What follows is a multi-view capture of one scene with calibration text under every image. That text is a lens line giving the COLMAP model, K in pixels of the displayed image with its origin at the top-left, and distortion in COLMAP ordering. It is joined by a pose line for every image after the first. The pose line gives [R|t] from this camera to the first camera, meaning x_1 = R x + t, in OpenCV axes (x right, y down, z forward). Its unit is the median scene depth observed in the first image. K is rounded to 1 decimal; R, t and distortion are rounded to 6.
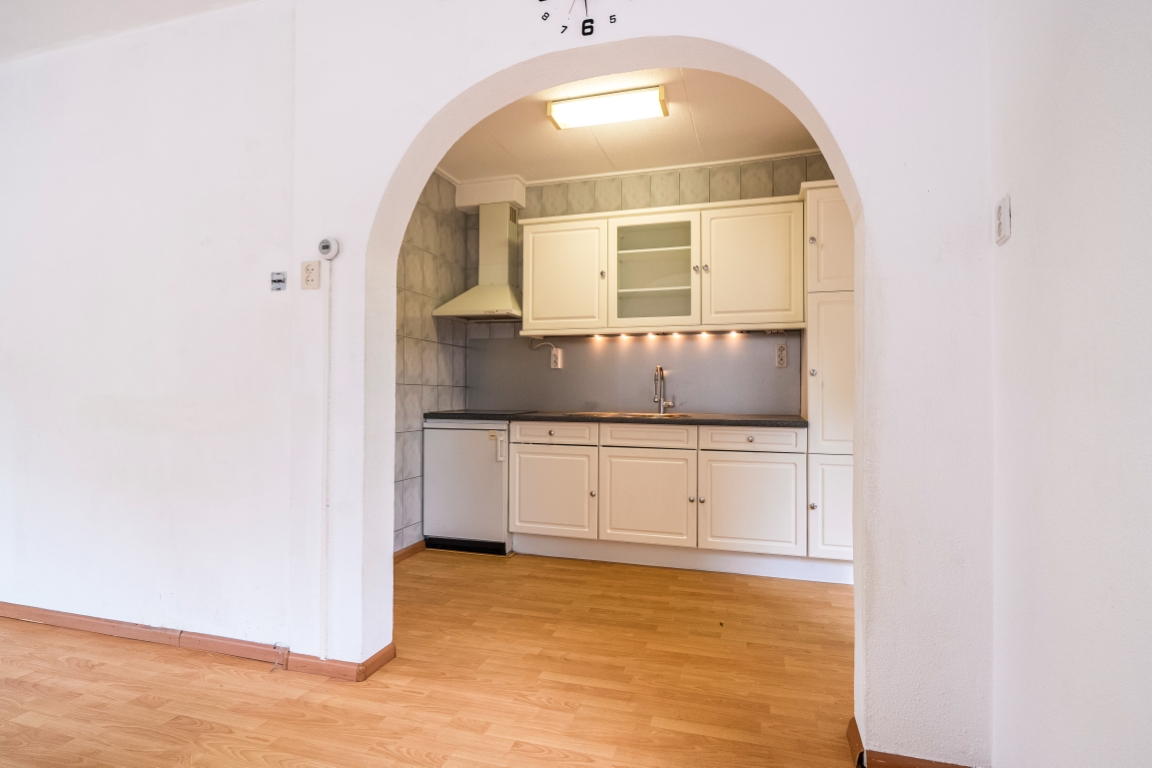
lens RADIAL K [[586.5, 0, 570.5], [0, 586.5, 384.6], [0, 0, 1]] dist [-0.000091, 0.000065]
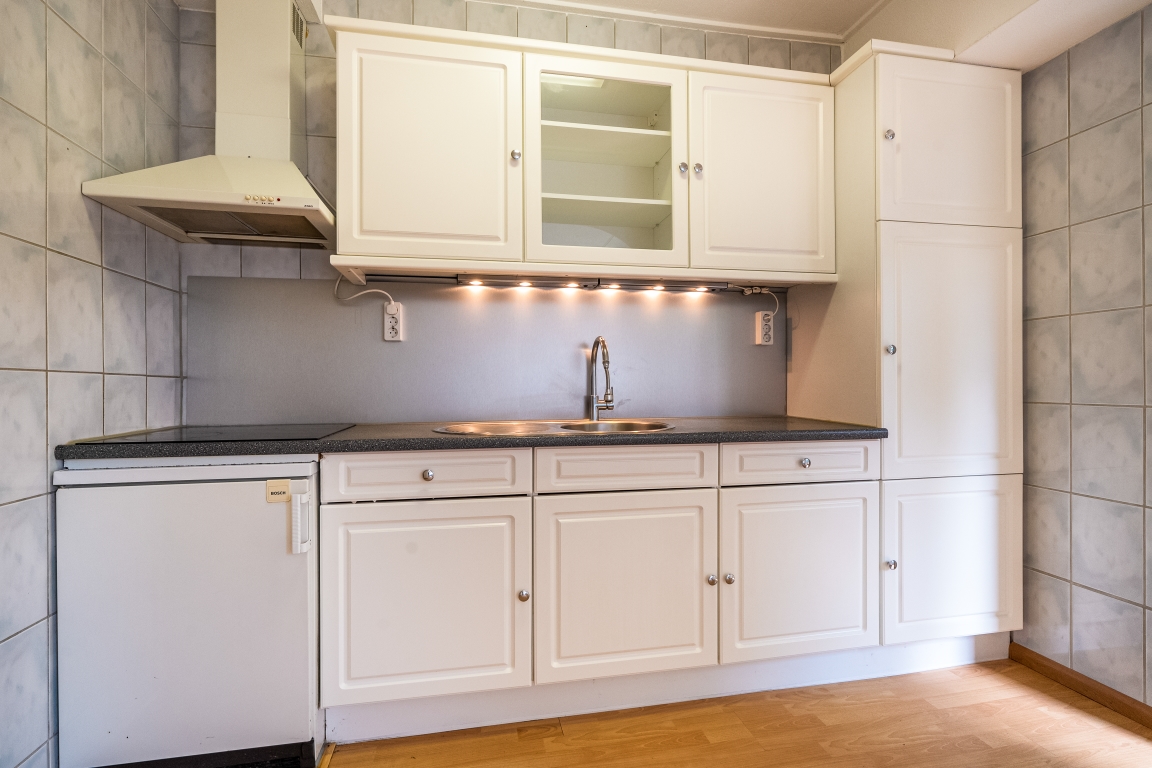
lens RADIAL K [[531.8, 0, 572.6], [0, 531.8, 382.8], [0, 0, 1]] dist [-0.003537, -0.000107]
pose [[0.876275, -0.009169, 0.481724, -0.132613], [0.004151, 0.999925, 0.011481, 0.006207], [-0.481794, -0.008060, 0.876248, 0.584254]]
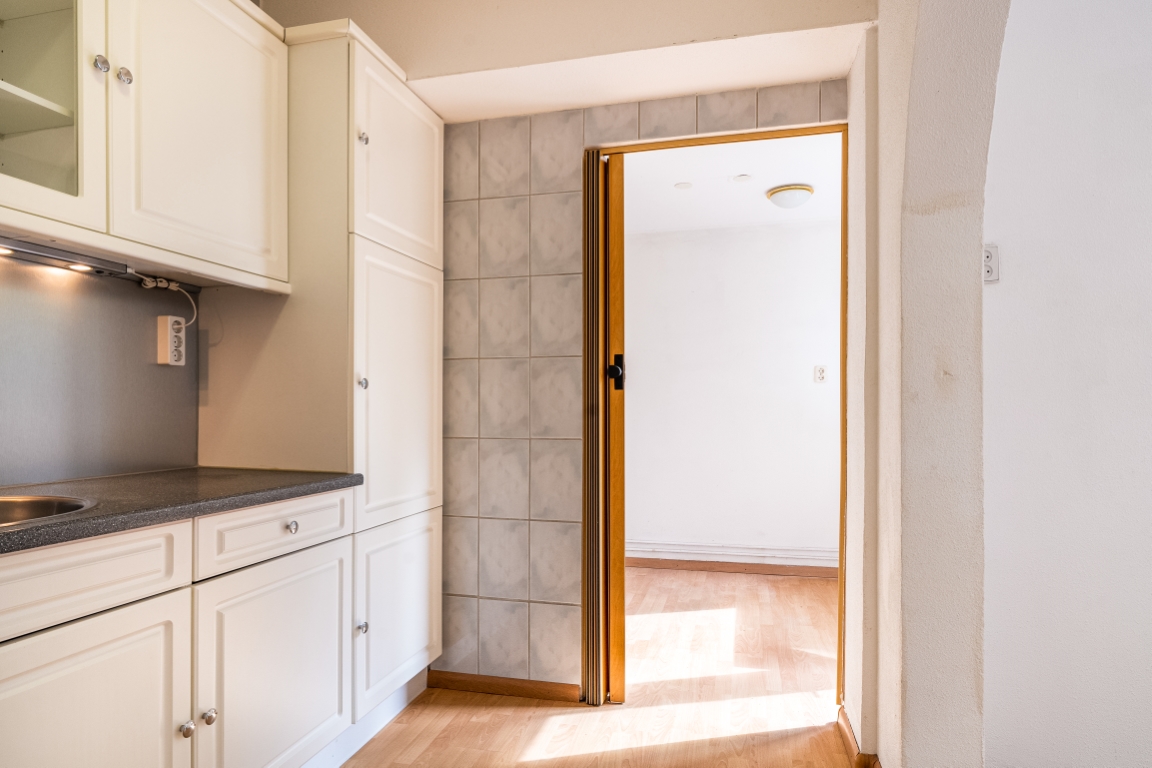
lens RADIAL K [[677.4, 0, 574.5], [0, 677.4, 413.6], [0, 0, 1]] dist [-0.001430, 0.000693]
pose [[-0.059931, -0.013295, 0.998114, -0.197787], [-0.011357, 0.999856, 0.012636, -0.002061], [-0.998138, -0.010578, -0.060073, 0.734099]]
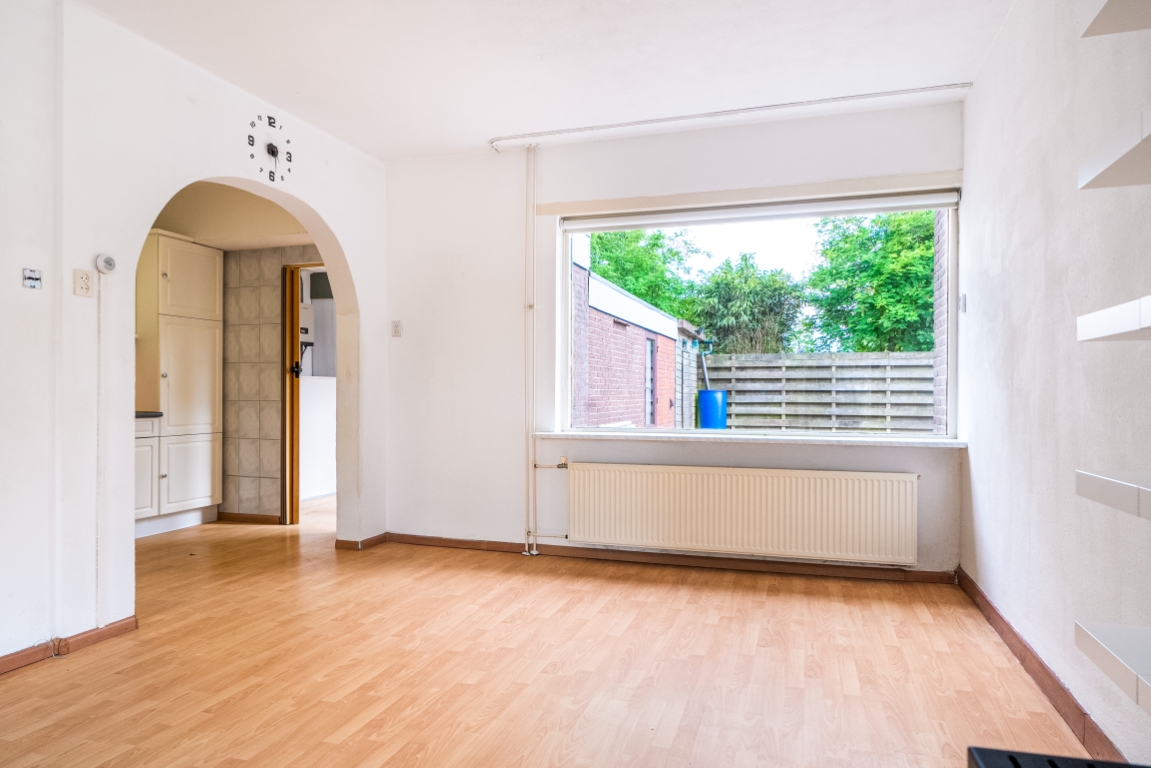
lens RADIAL K [[733.4, 0, 570.9], [0, 733.4, 395.3], [0, 0, 1]] dist [0.002468, 0.000761]
pose [[0.016613, -0.008720, 0.999824, -1.074305], [-0.015598, 0.999838, 0.008979, -0.003842], [-0.999740, -0.015745, 0.016474, 0.046049]]
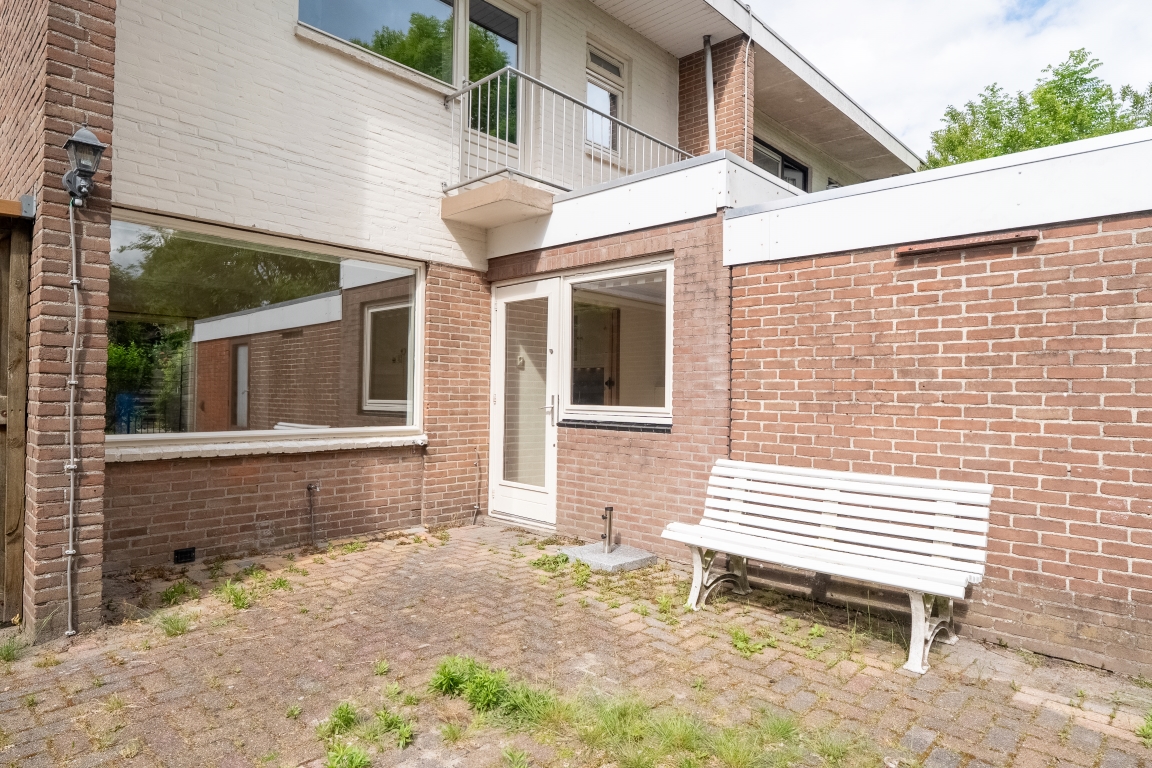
lens RADIAL K [[661.7, 0, 576.0], [0, 661.7, 384.0], [0, 0, 1]] dist [-0.005661, 0.001255]
pose [[0.900125, -0.003446, -0.435618, 1.173115], [0.000398, 0.999975, -0.007087, -0.034889], [0.435631, 0.006205, 0.900104, -1.047427]]
